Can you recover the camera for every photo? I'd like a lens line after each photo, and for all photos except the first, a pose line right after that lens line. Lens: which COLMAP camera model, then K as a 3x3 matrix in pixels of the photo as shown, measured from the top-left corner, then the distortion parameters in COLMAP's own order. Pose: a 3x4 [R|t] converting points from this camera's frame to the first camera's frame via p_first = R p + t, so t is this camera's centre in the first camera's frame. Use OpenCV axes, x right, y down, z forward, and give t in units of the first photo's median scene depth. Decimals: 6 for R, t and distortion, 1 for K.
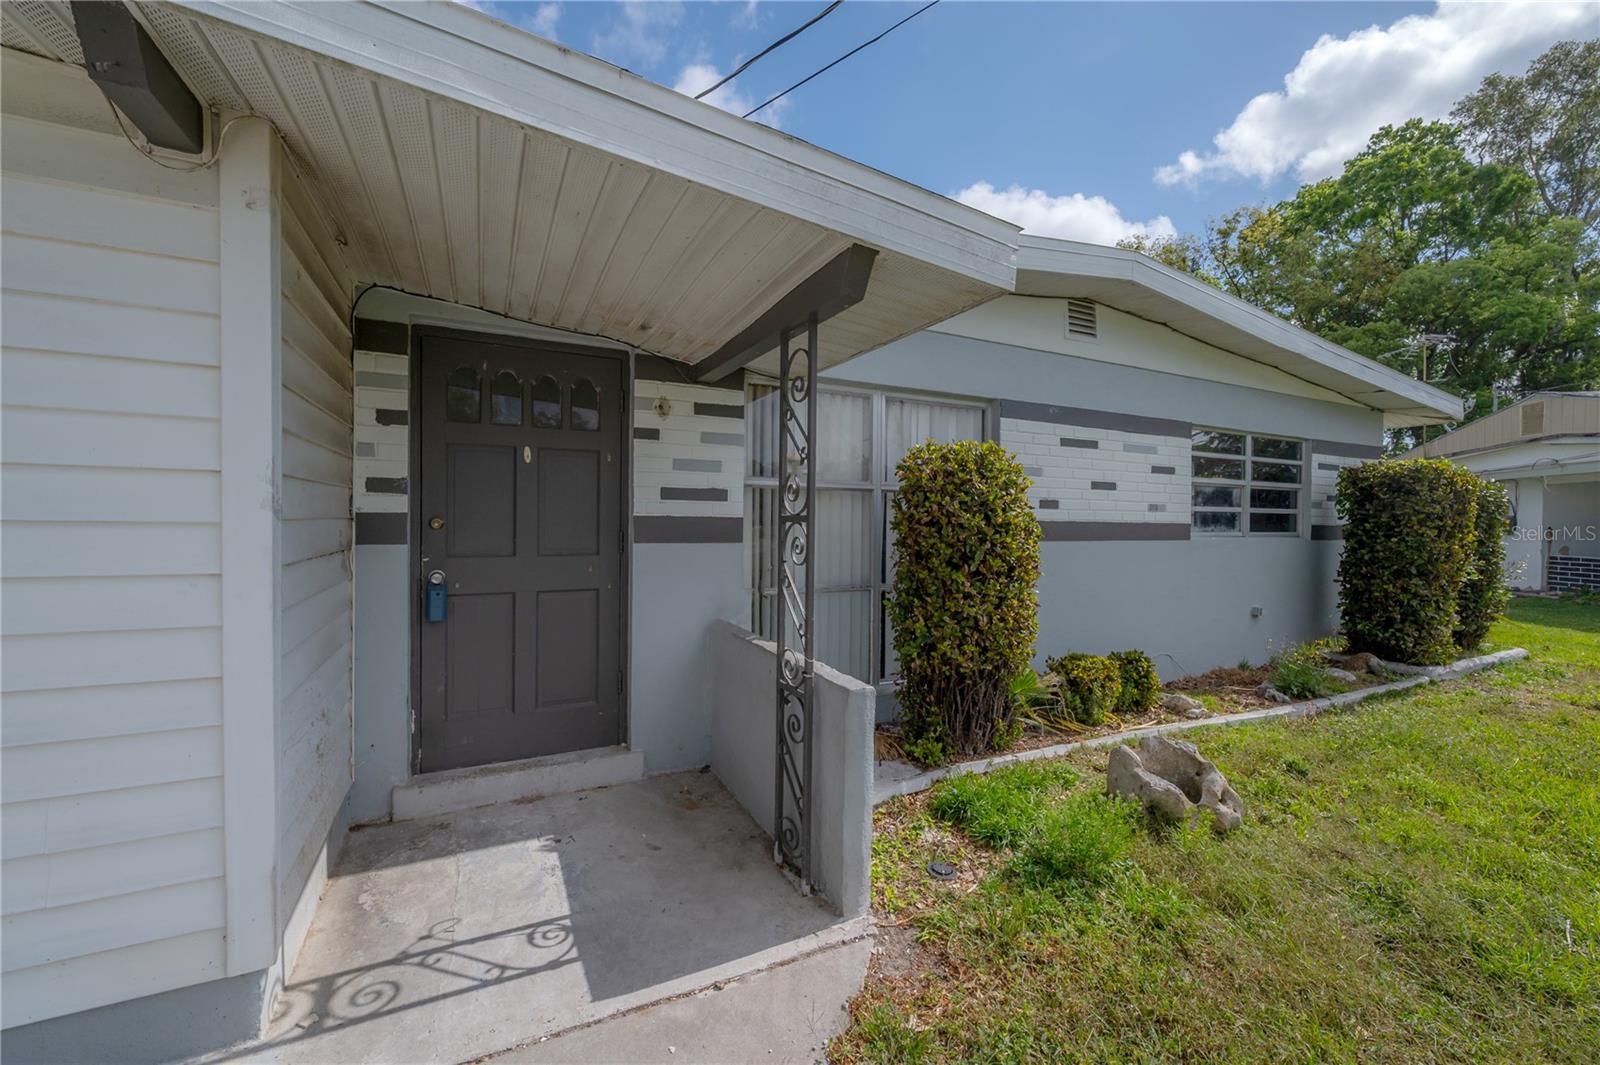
lens RADIAL K [[636.1, 0, 797.1], [0, 636.1, 528.8], [0, 0, 1]] dist [0.002033, -0.001756]
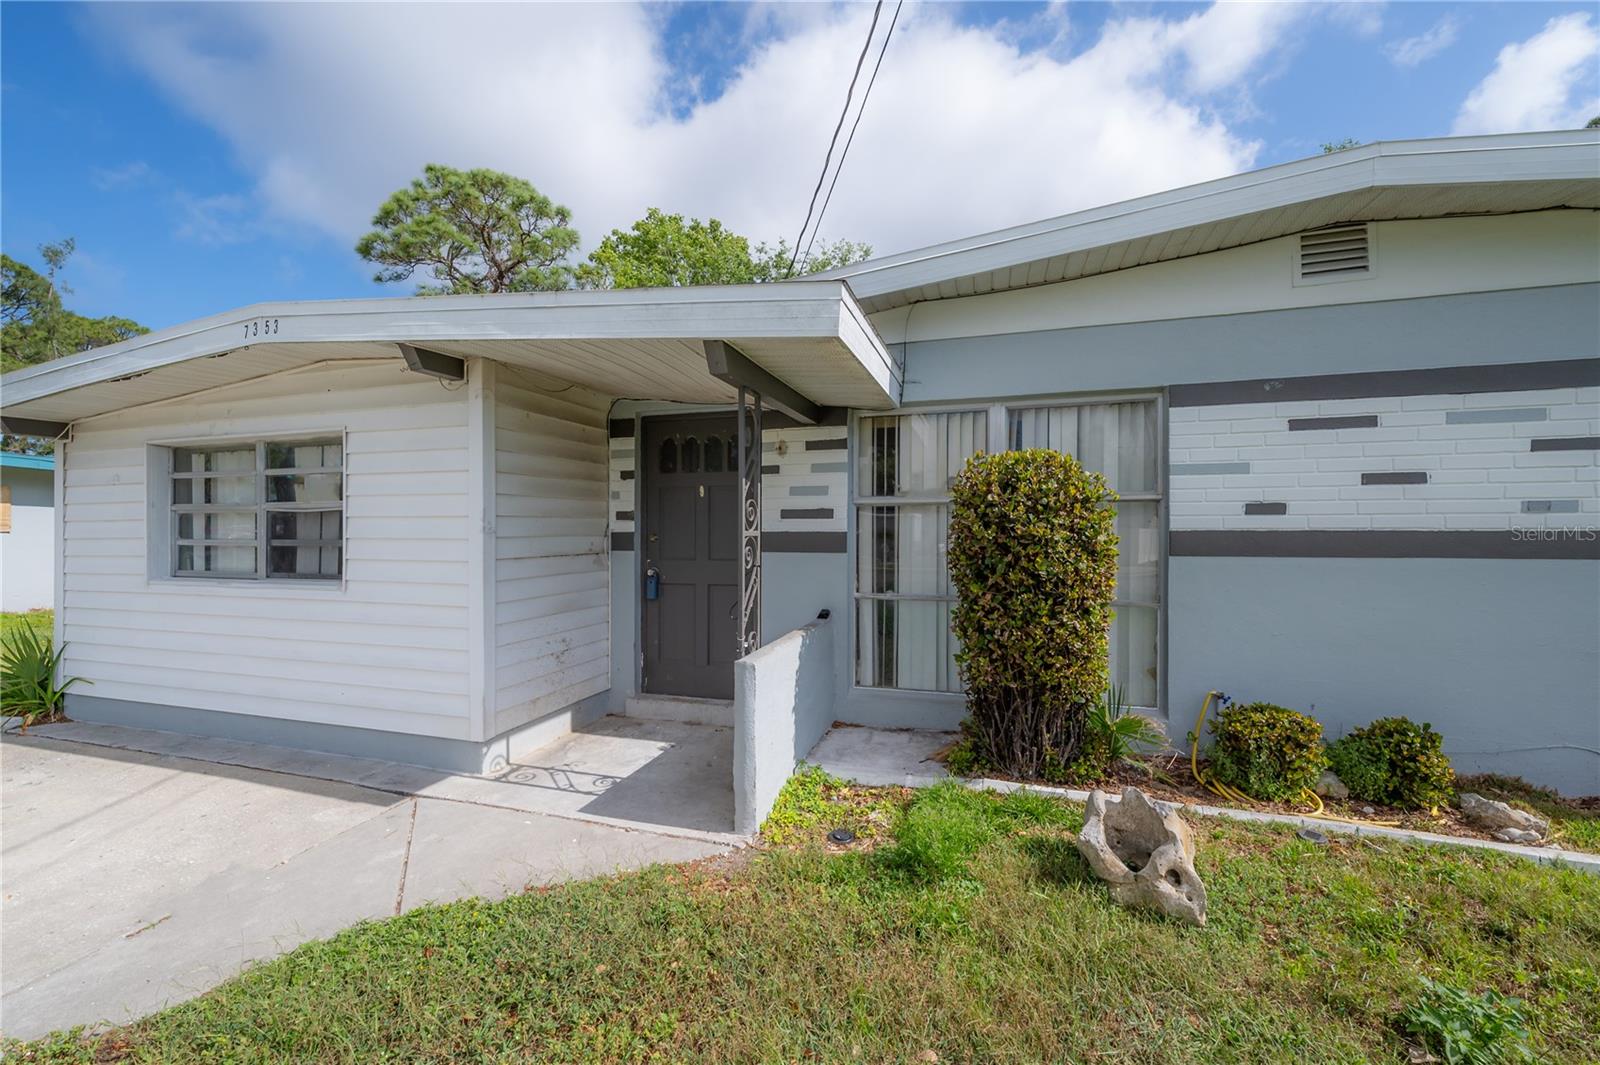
lens RADIAL K [[636.1, 0, 793.9], [0, 636.1, 534.2], [0, 0, 1]] dist [0.002033, -0.001756]
pose [[0.725349, -0.008895, -0.688324, 0.761700], [0.001039, 0.999930, -0.011828, 0.000834], [0.688380, 0.007864, 0.725307, 0.077255]]
